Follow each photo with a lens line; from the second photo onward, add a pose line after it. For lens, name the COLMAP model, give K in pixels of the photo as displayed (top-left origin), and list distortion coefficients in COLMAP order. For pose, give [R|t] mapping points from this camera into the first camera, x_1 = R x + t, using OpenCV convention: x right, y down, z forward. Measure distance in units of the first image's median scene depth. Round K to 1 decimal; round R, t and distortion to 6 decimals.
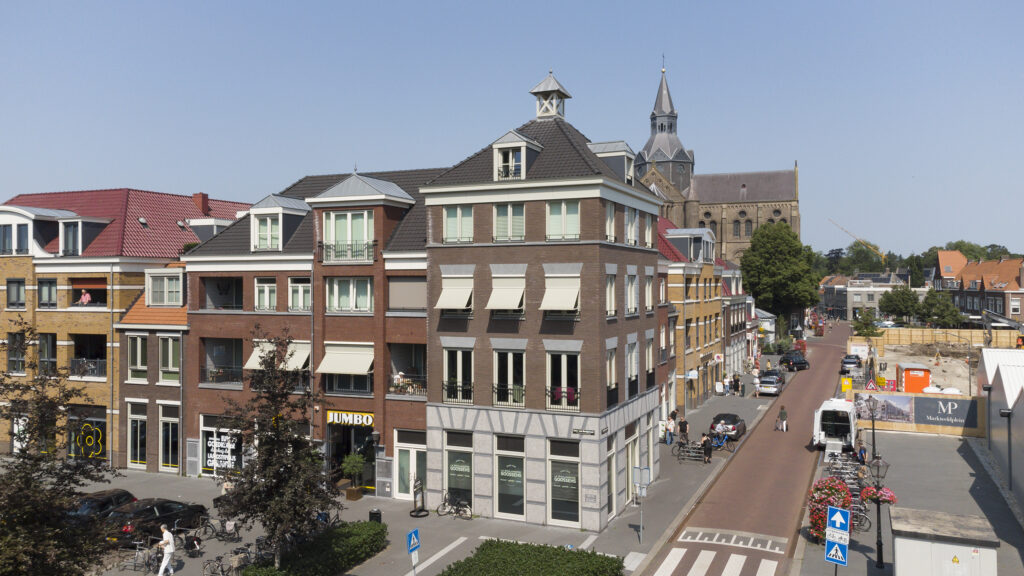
lens RADIAL K [[777.8, 0, 512.0], [0, 777.8, 288.0], [0, 0, 1]] dist [-0.004440, 0.055992]
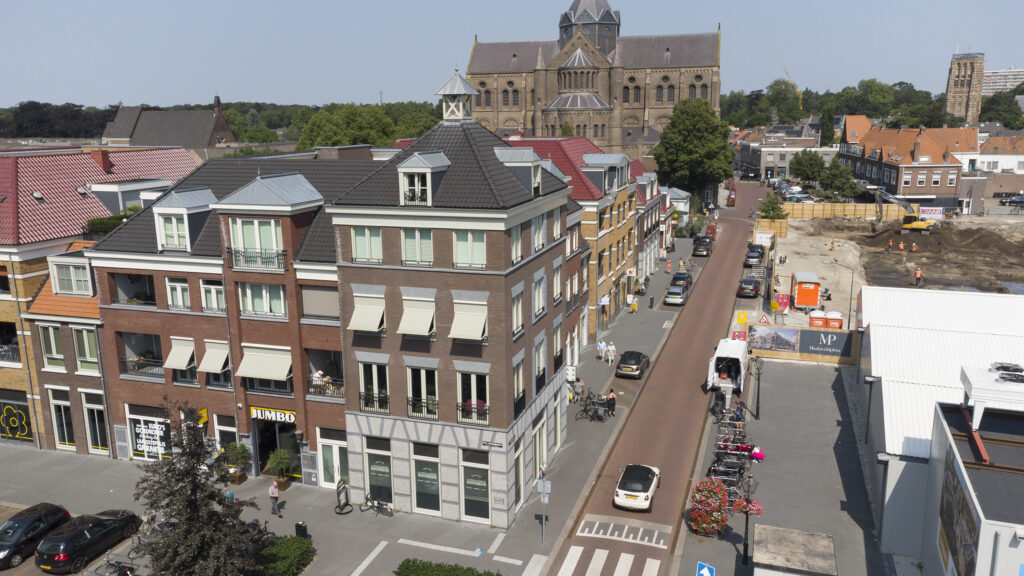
lens RADIAL K [[755.6, 0, 512.0], [0, 755.6, 288.0], [0, 0, 1]] dist [-0.029711, 0.102422]
pose [[0.996024, -0.027179, 0.084834, 0.030300], [0.007961, 0.975665, 0.219123, -0.215909], [-0.088725, -0.217577, 0.972002, 0.020624]]
